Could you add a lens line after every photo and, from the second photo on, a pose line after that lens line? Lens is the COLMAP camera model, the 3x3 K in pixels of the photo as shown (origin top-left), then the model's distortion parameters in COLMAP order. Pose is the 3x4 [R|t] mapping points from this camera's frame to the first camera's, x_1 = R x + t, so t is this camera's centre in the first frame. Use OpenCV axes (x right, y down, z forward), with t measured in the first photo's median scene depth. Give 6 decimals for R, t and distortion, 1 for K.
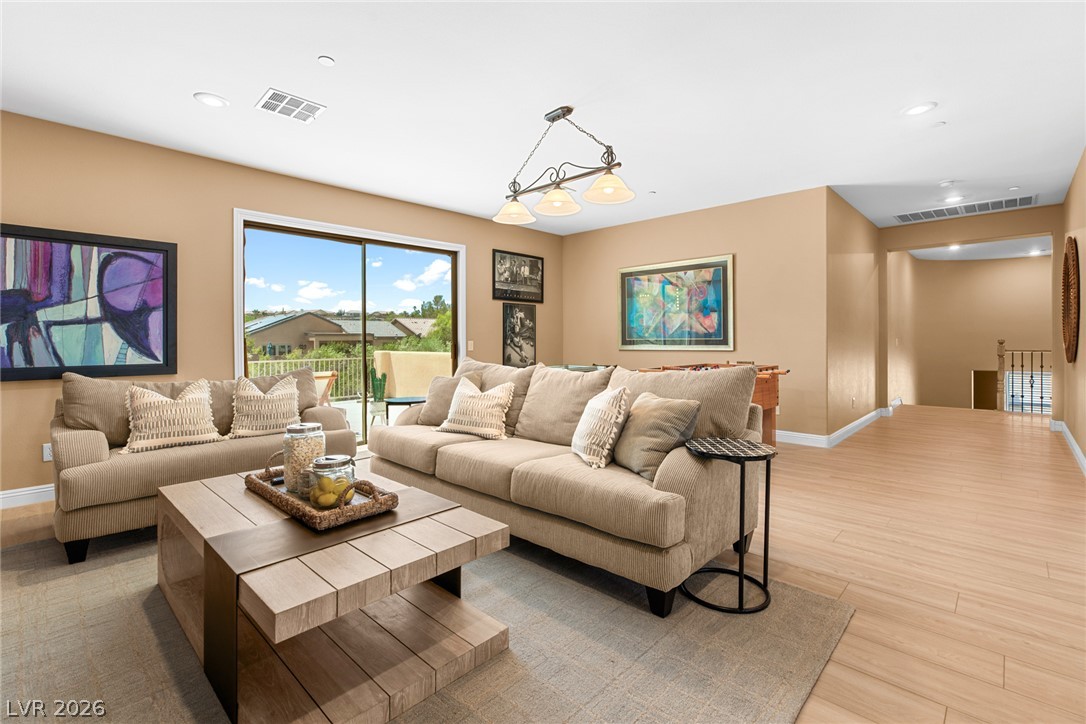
lens RADIAL K [[490.8, 0, 537.6], [0, 490.8, 355.7], [0, 0, 1]] dist [0.001652, 0.000120]
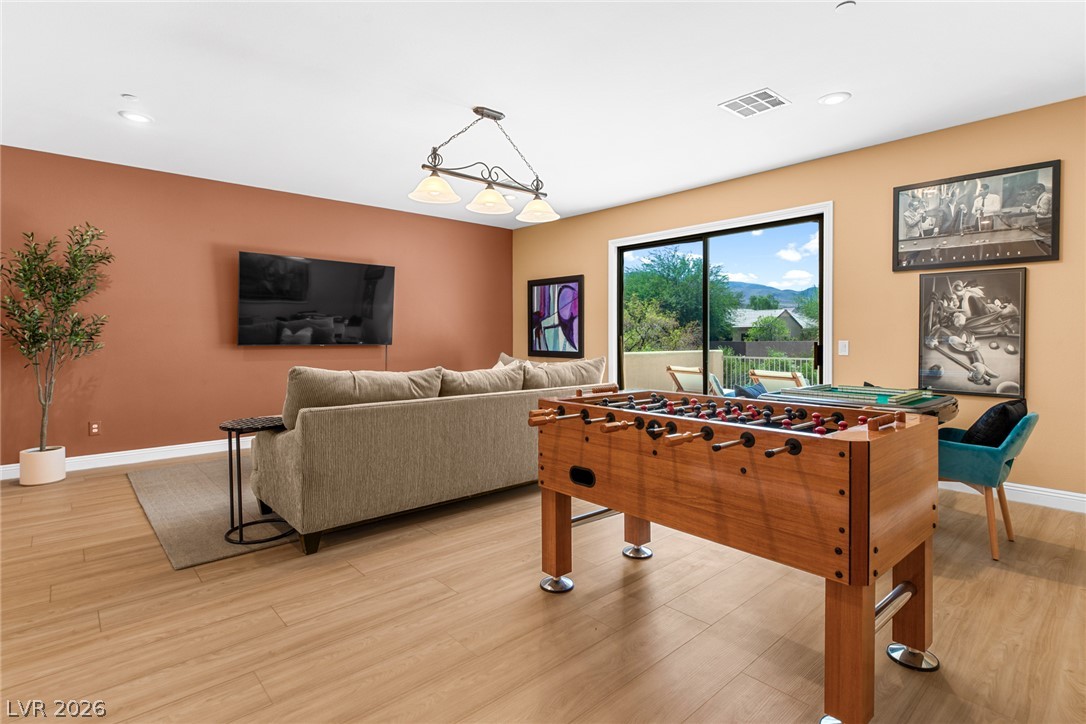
lens RADIAL K [[524.4, 0, 543.0], [0, 524.4, 362.0], [0, 0, 1]] dist [-0.003046, 0.000466]
pose [[-0.058905, 0.054310, -0.996785, 0.958992], [-0.033794, 0.997838, 0.056364, -0.044614], [0.997691, 0.037006, -0.056942, 1.018788]]
